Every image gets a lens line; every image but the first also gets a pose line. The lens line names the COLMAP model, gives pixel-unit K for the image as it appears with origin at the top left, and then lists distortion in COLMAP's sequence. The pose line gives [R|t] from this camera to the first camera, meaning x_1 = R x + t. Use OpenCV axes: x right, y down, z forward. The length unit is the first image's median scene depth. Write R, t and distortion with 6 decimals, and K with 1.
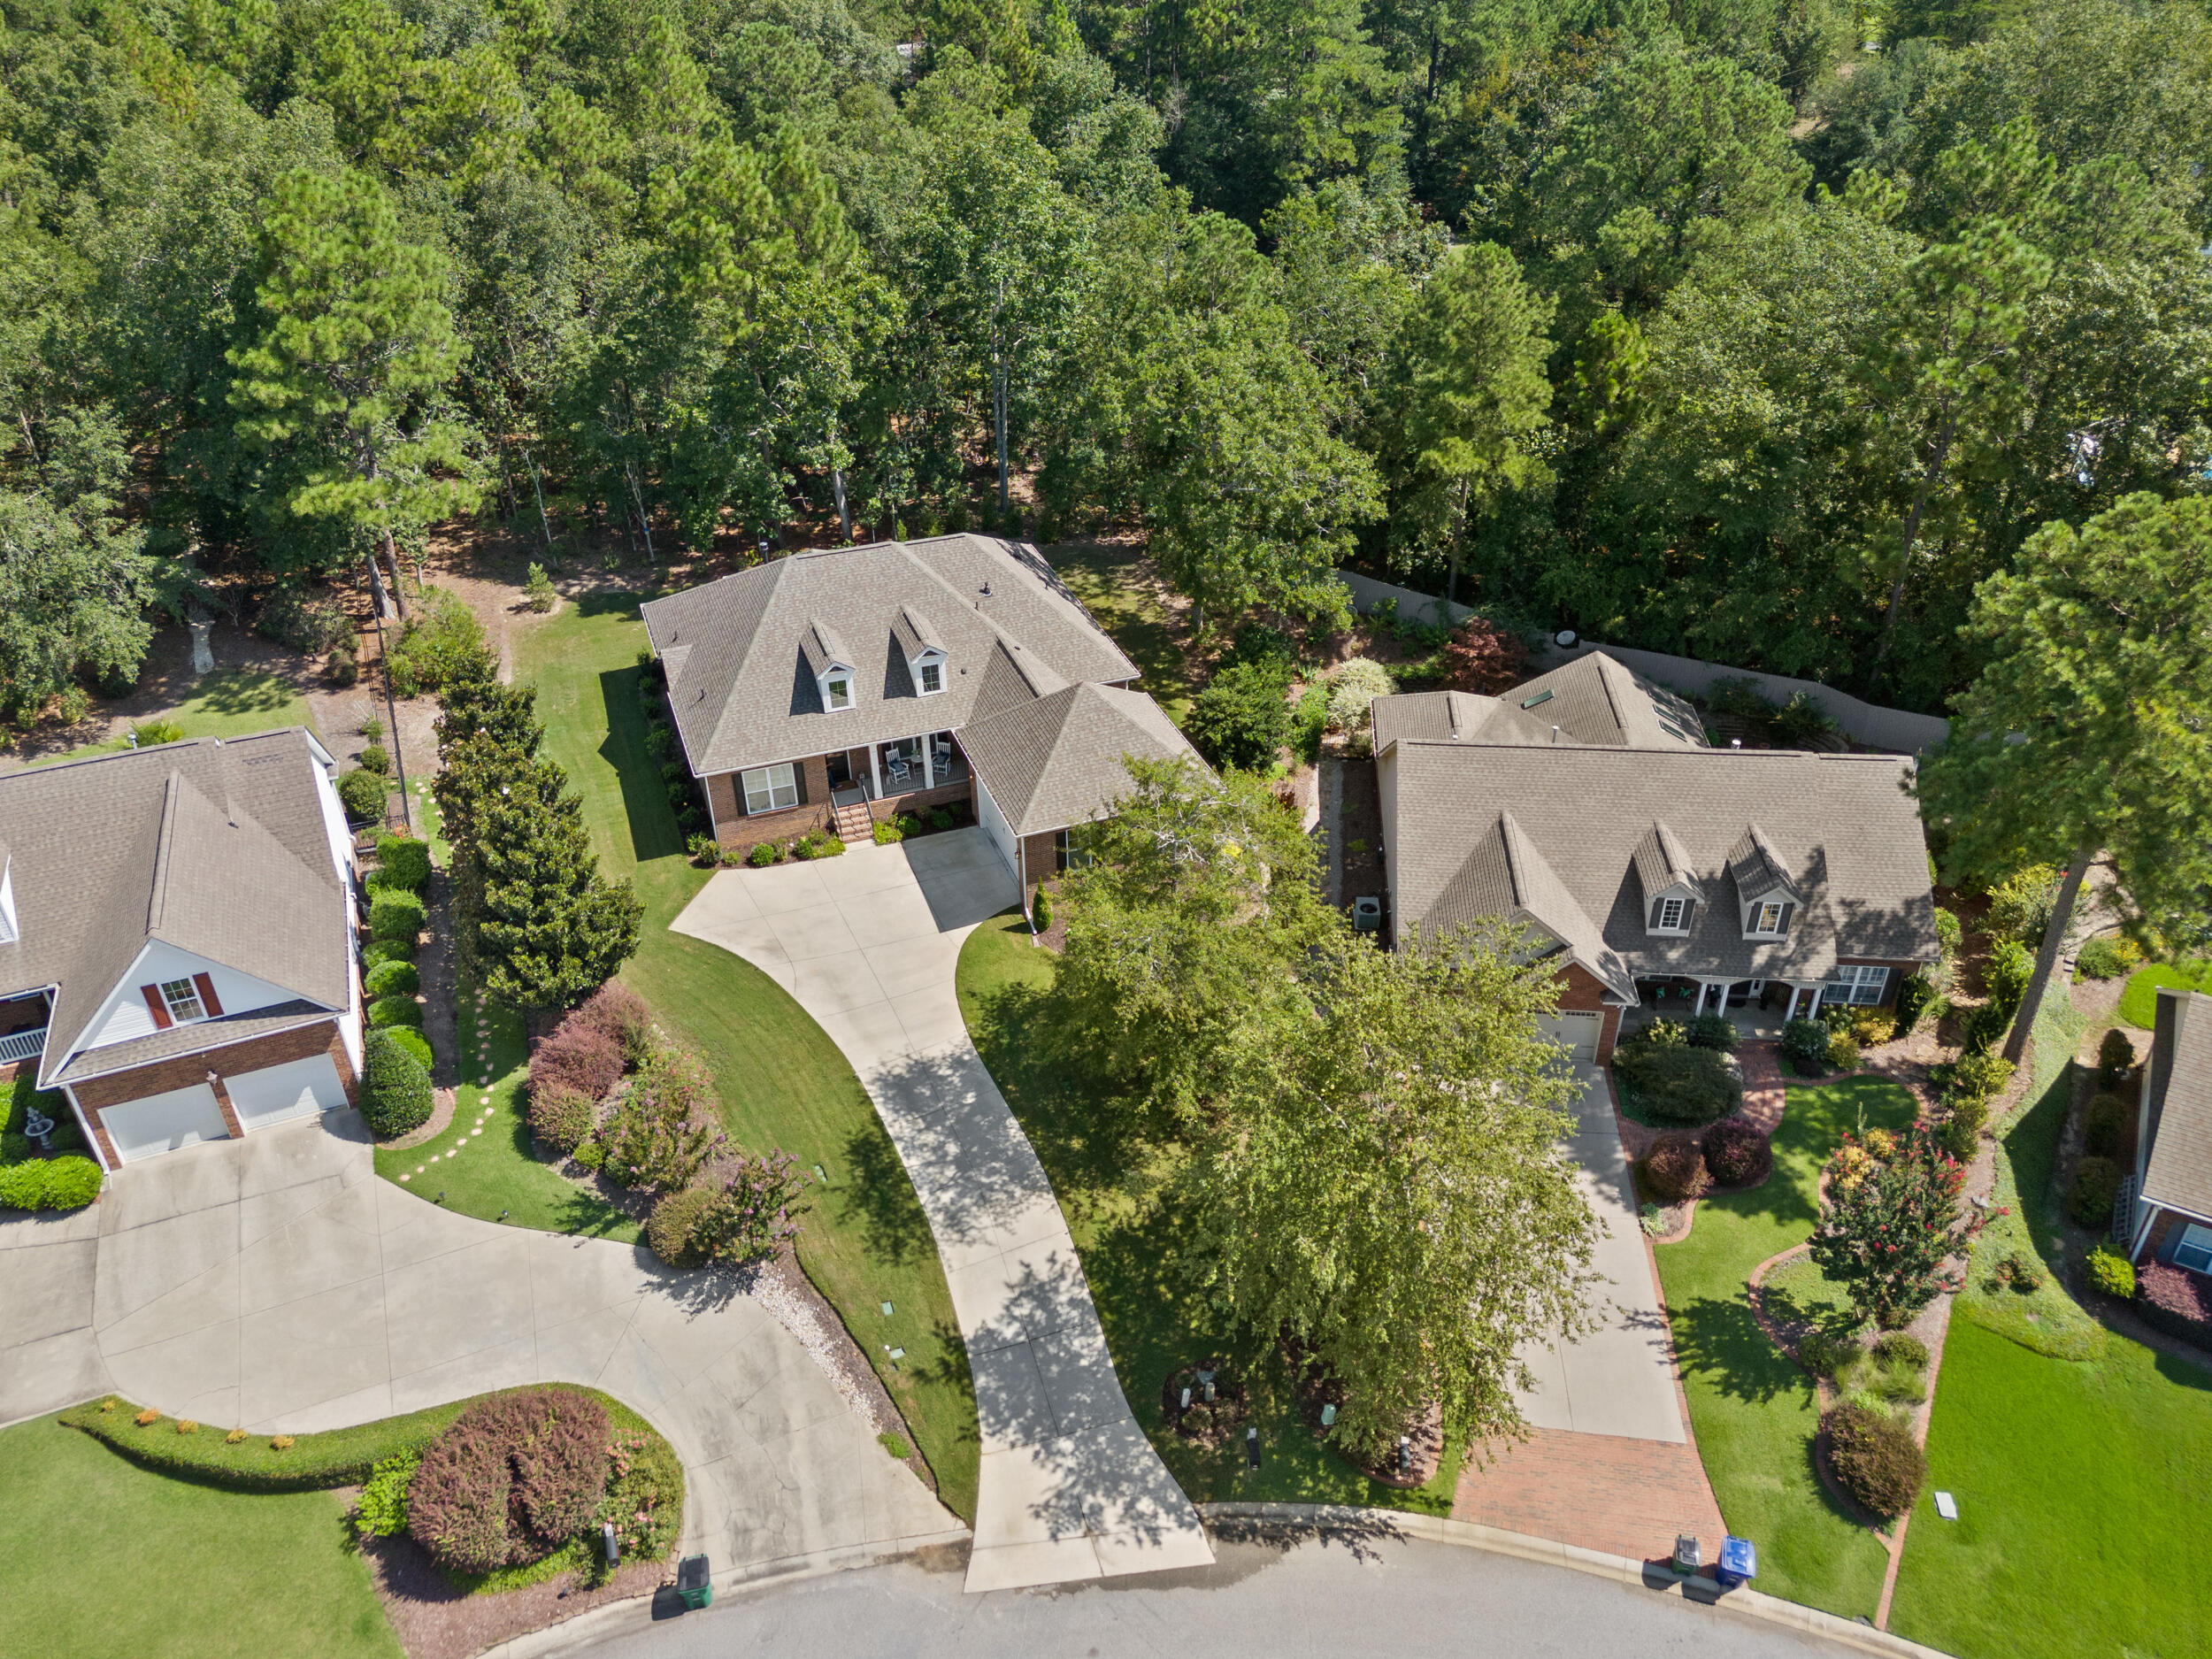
lens RADIAL K [[1633.5, 0, 1098.0], [0, 1633.5, 826.1], [0, 0, 1]] dist [0.014620, -0.012409]
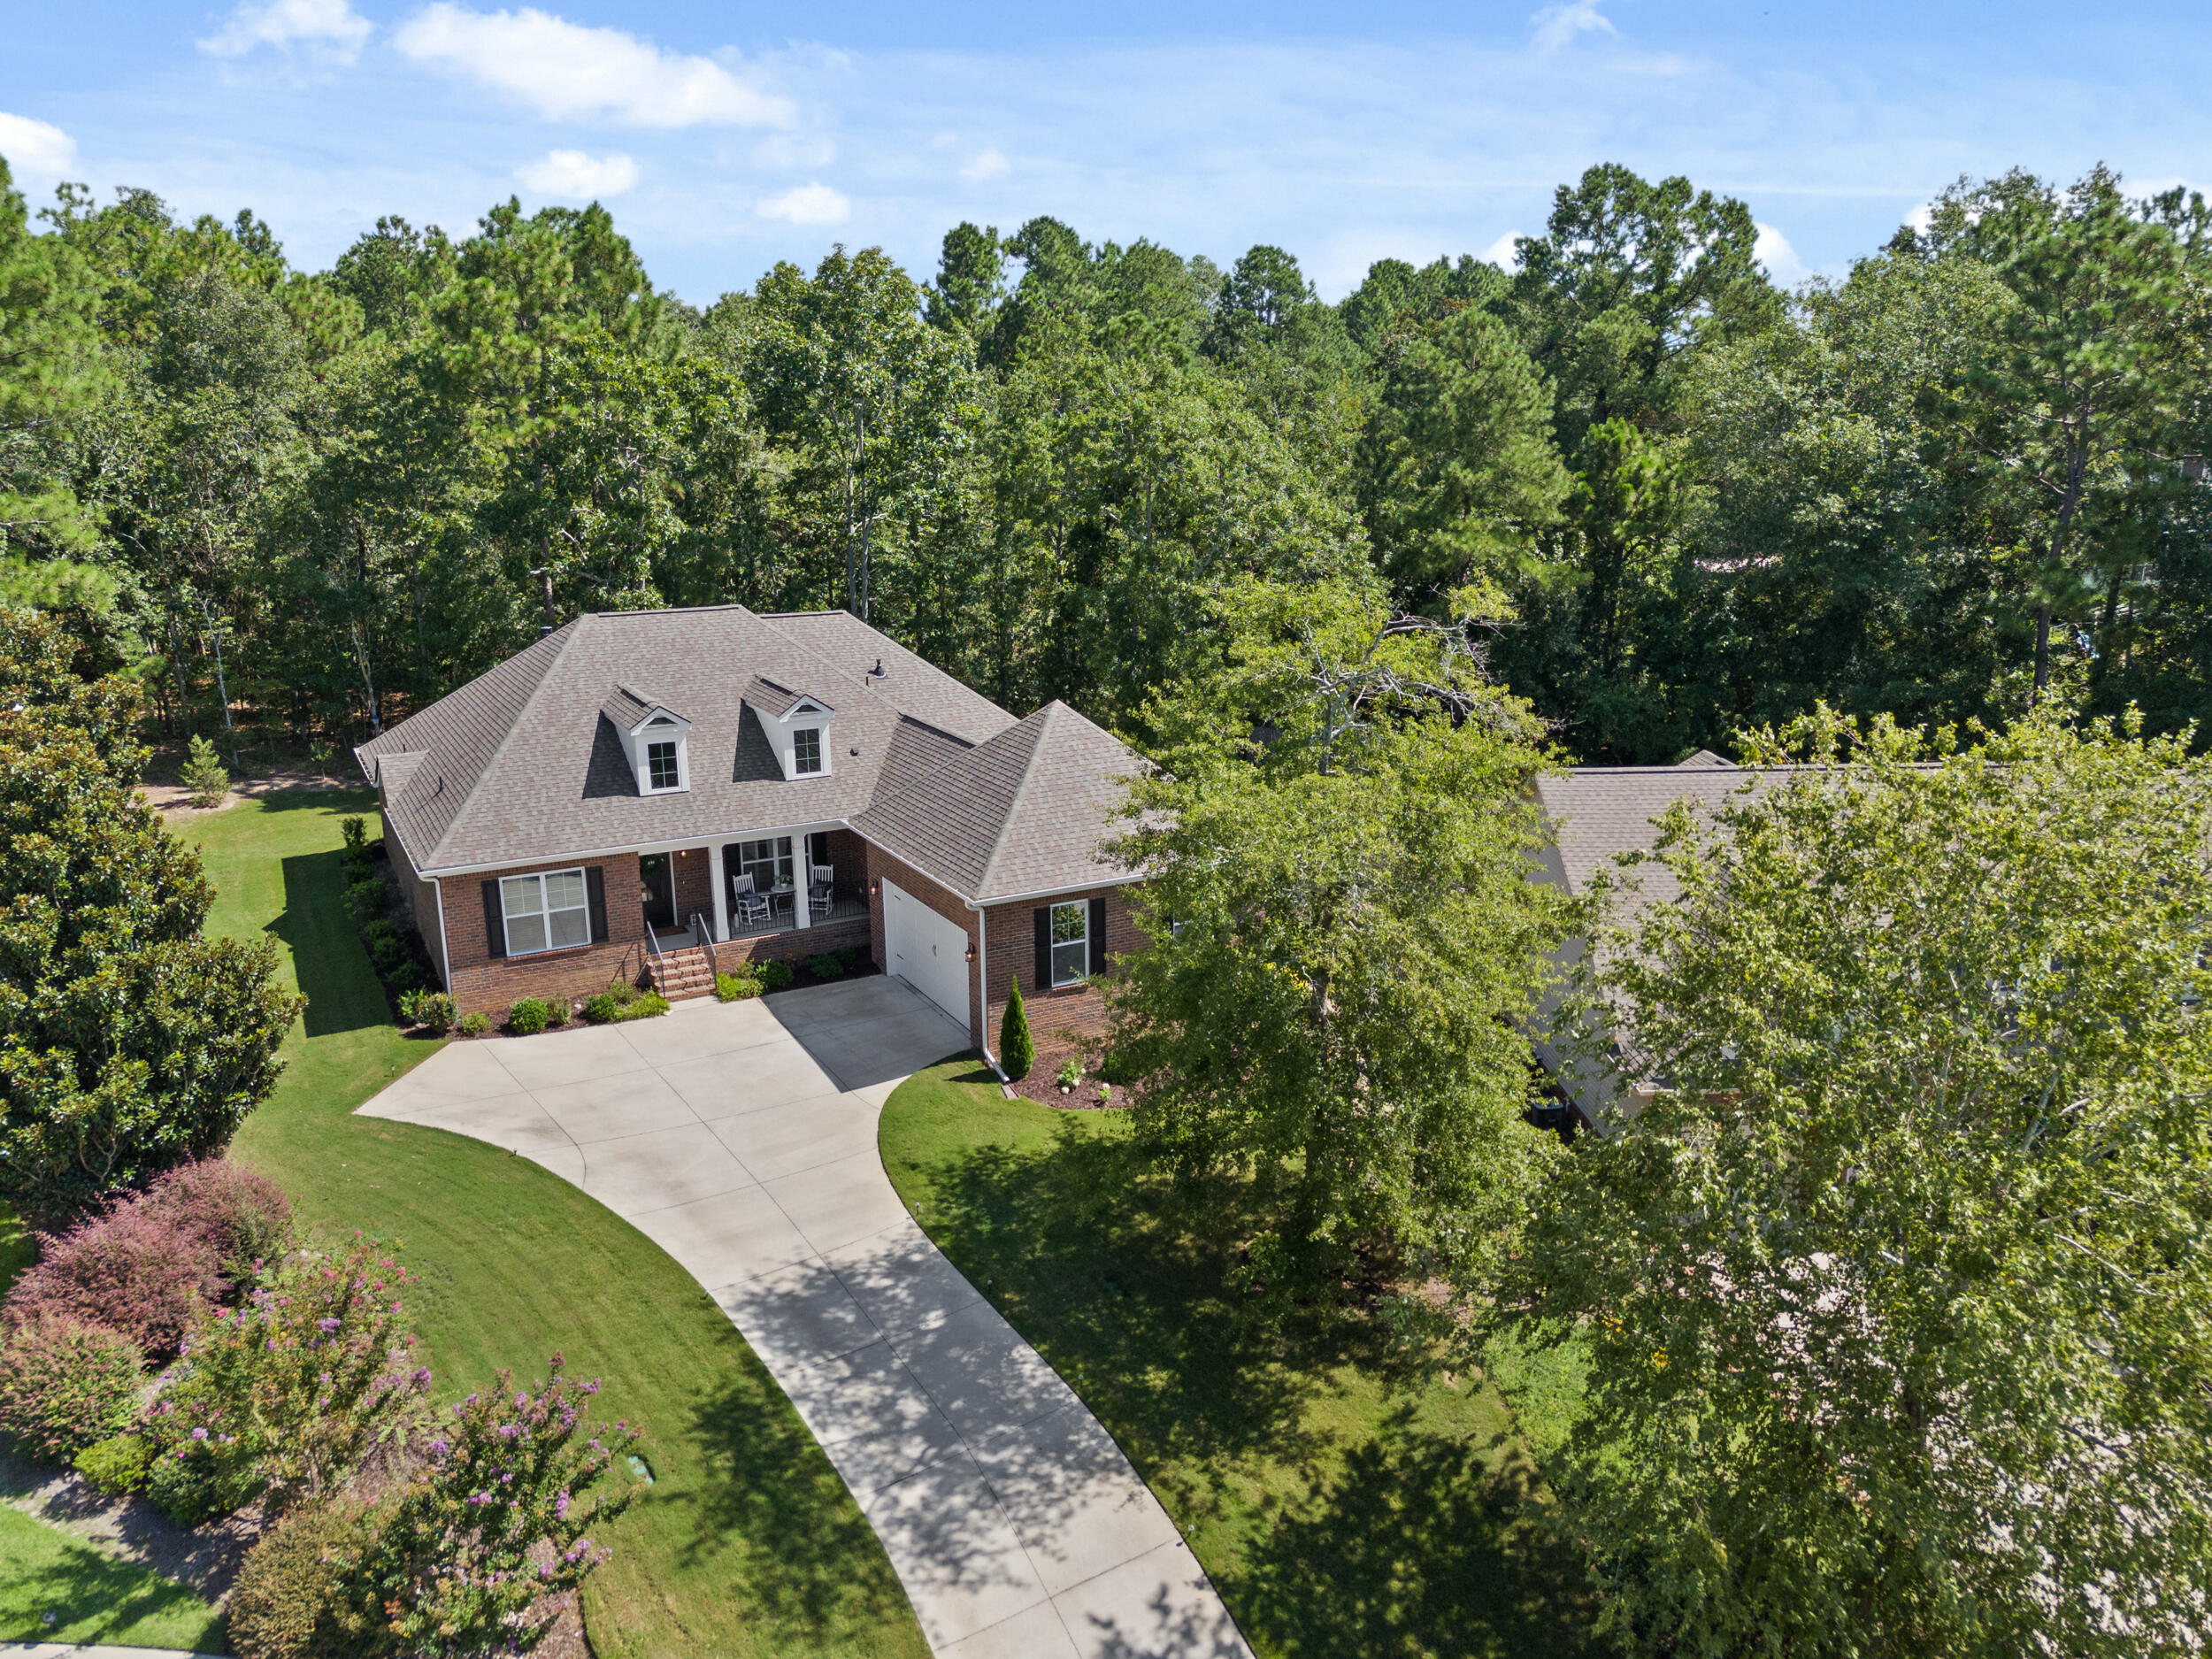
lens RADIAL K [[1633.5, 0, 1106.6], [0, 1633.5, 828.2], [0, 0, 1]] dist [0.014620, -0.012409]
pose [[0.989105, -0.025138, 0.145052, -0.093712], [0.070342, 0.946258, -0.315669, 0.182963], [-0.129321, 0.322433, 0.937717, 0.448589]]
